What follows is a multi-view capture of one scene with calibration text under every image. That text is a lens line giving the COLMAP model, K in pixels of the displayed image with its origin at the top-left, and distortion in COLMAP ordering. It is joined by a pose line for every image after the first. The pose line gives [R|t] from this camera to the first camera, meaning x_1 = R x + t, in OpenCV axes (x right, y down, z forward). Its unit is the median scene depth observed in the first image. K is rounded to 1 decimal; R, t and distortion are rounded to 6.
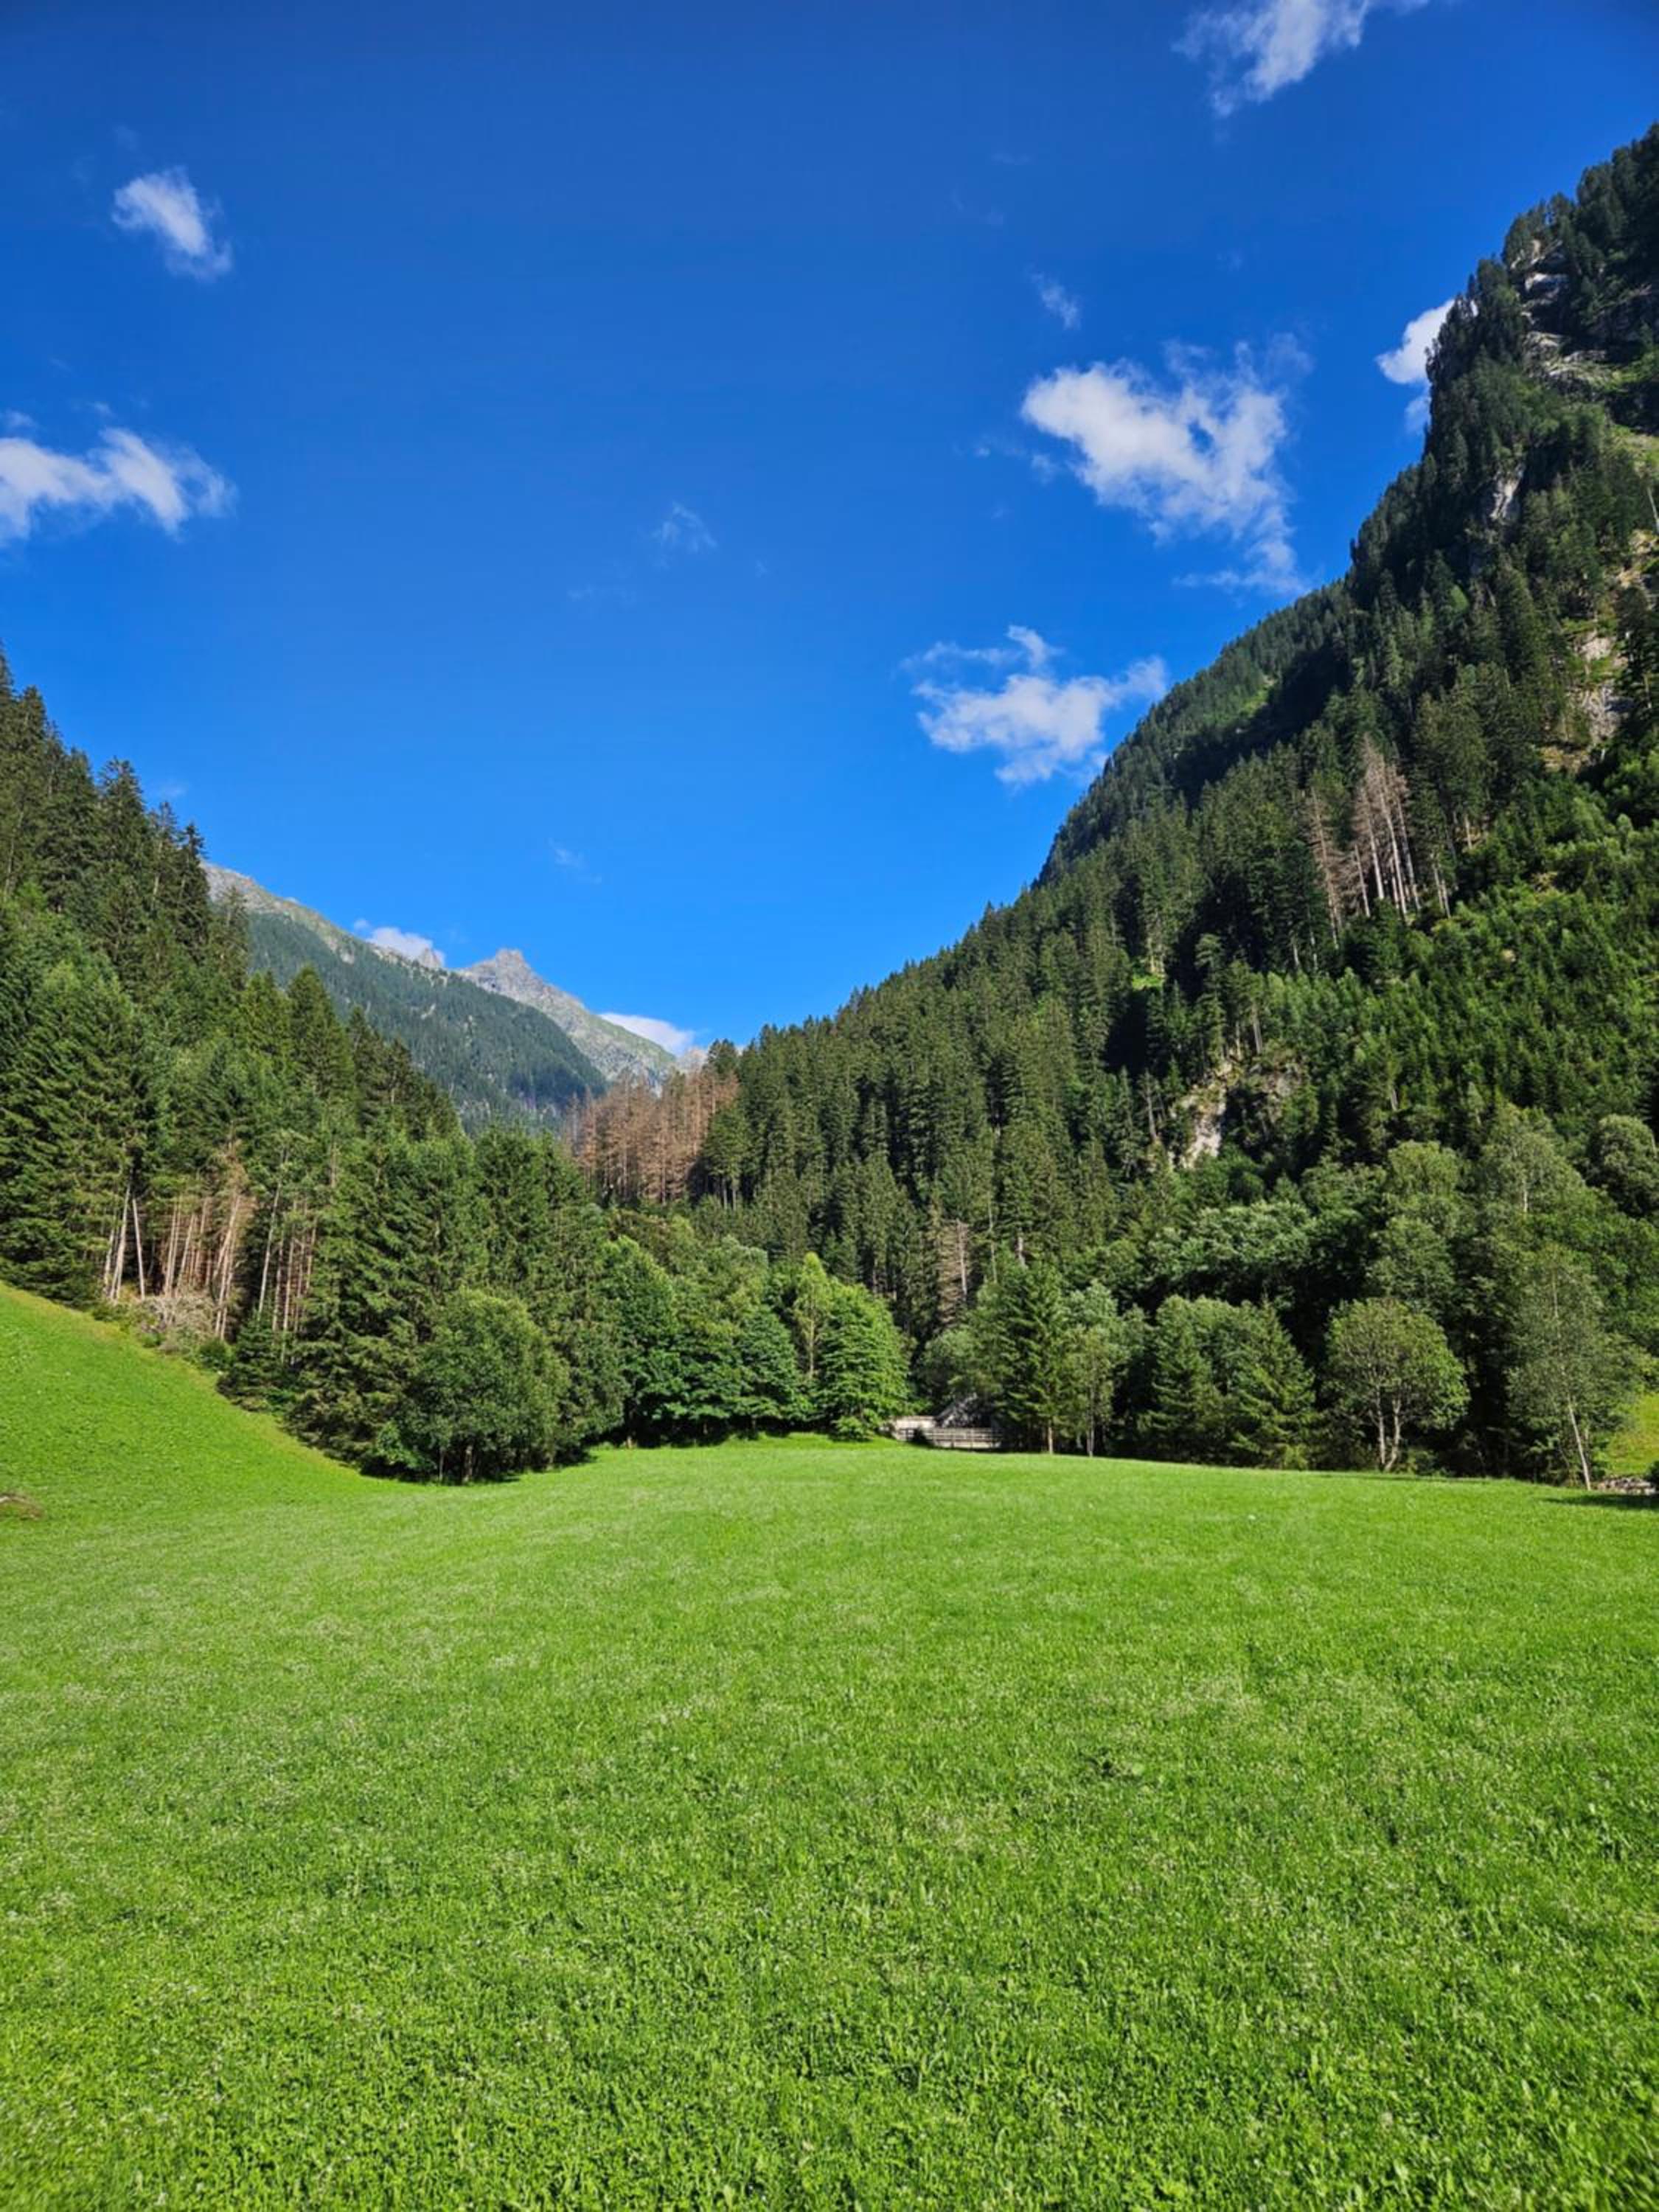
lens RADIAL K [[1448.5, 0, 806.8], [0, 1448.5, 1105.5], [0, 0, 1]] dist [0.070592, -0.057274]
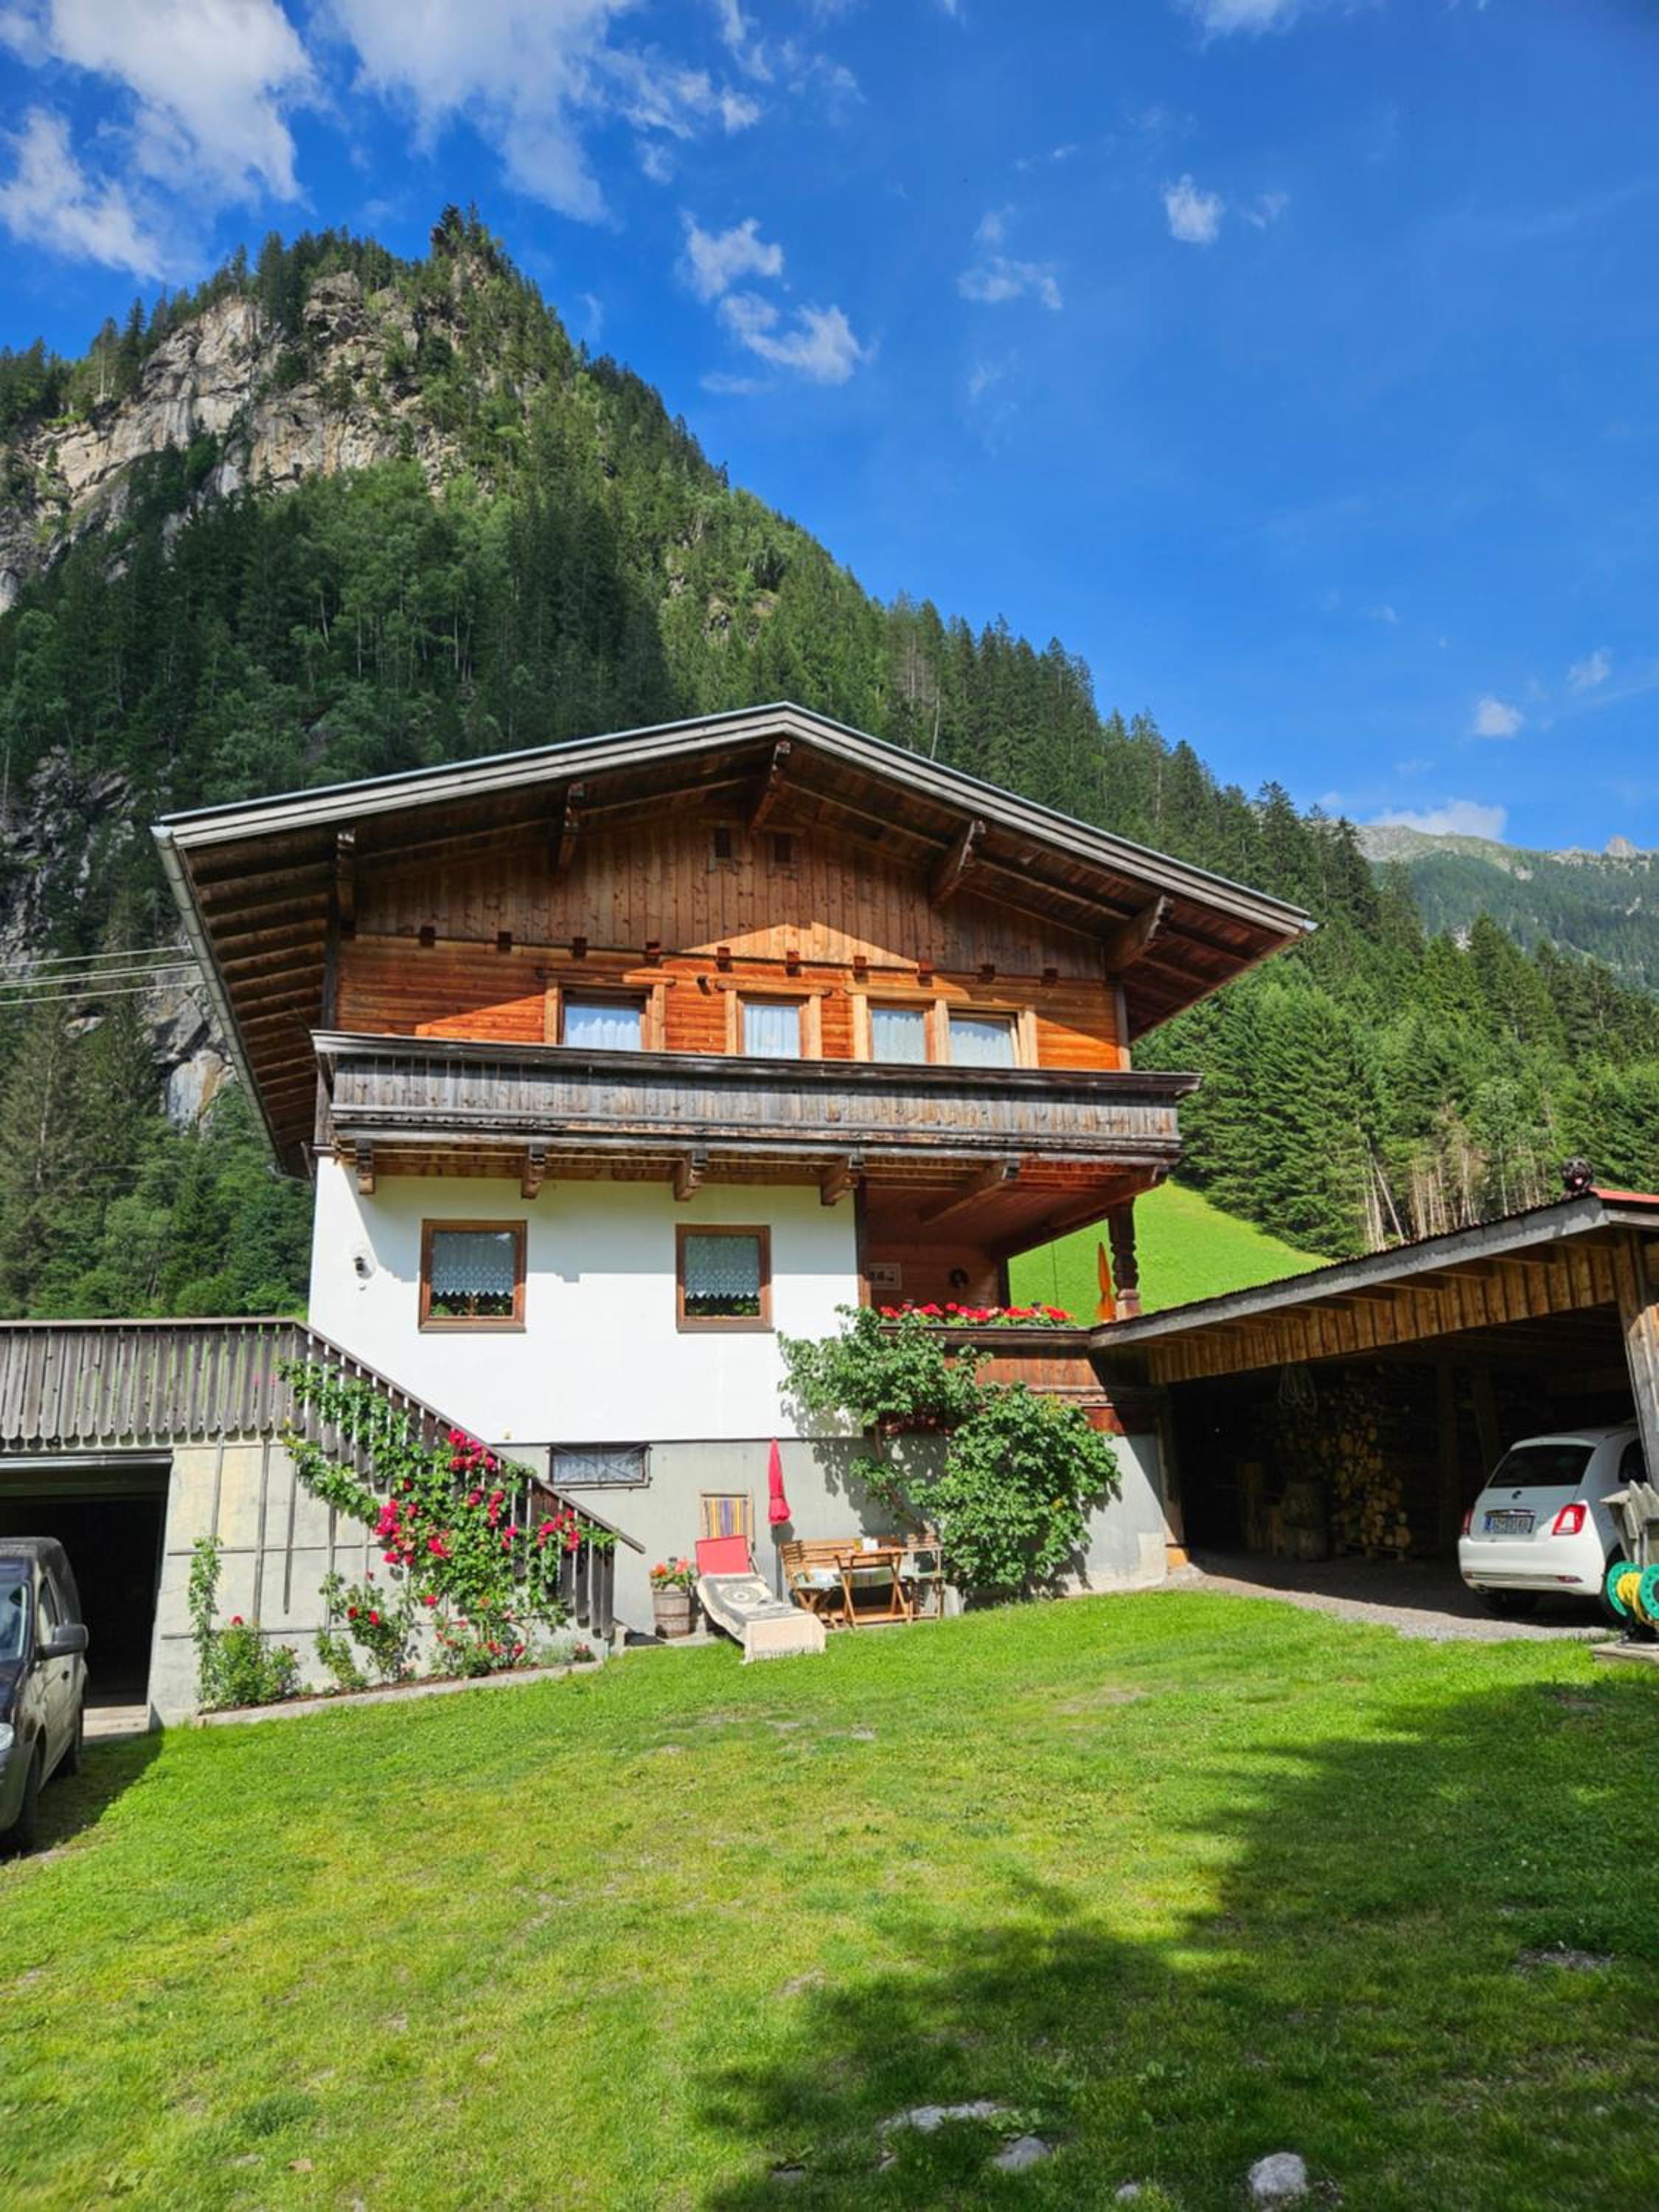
lens RADIAL K [[1448.5, 0, 806.8], [0, 1448.5, 1105.5], [0, 0, 1]] dist [0.070592, -0.057274]
pose [[0.686241, -0.191501, -0.701713, 0.059525], [0.212661, 0.975390, -0.058218, -0.013436], [0.695593, -0.109275, 0.710077, -0.143475]]
